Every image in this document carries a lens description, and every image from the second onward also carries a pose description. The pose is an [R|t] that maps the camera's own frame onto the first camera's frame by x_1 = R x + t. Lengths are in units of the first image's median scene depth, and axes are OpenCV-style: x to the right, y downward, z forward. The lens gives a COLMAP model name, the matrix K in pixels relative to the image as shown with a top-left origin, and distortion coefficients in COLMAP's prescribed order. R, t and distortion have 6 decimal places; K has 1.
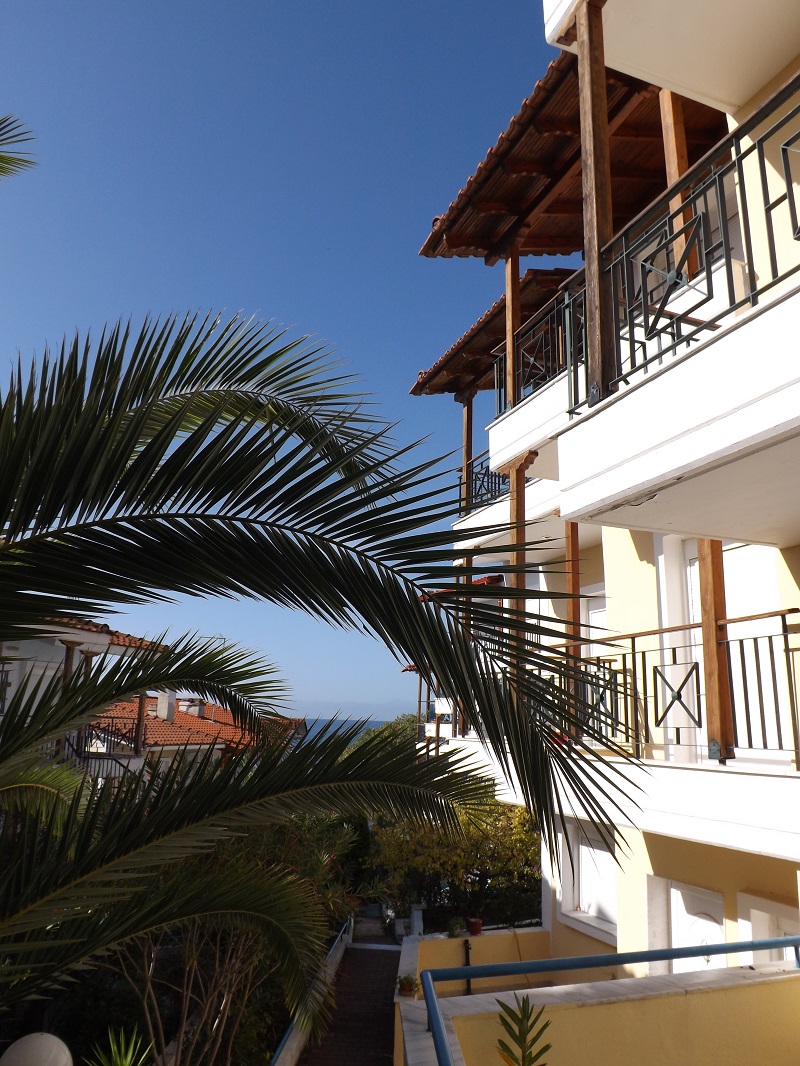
lens RADIAL K [[750.3, 0, 400.1], [0, 750.3, 526.2], [0, 0, 1]] dist [-0.057536, -0.001822]
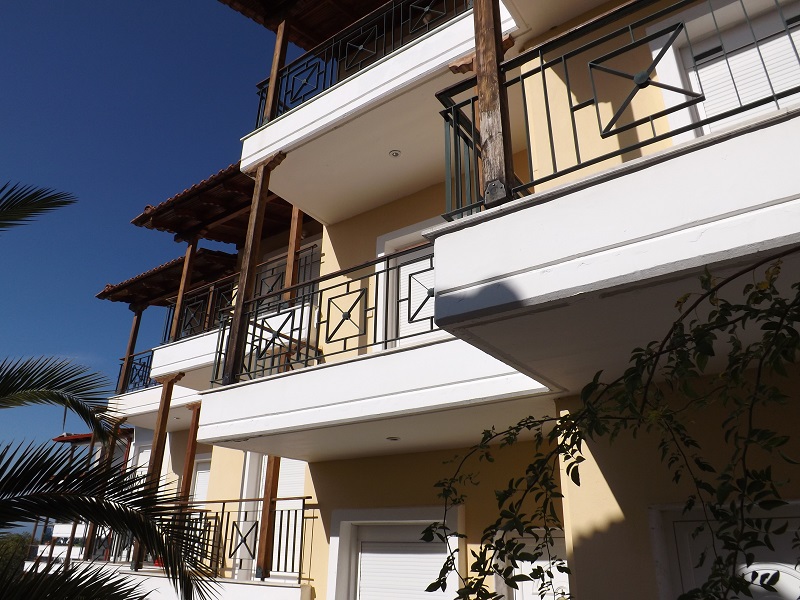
lens RADIAL K [[563.1, 0, 400.0], [0, 563.1, 300.0], [0, 0, 1]] dist [-0.057536, -0.001822]
pose [[0.828402, 0.211509, 0.518666, -0.113872], [-0.127719, 0.972900, -0.192753, -0.111710], [-0.545379, 0.093434, 0.832966, -0.327189]]
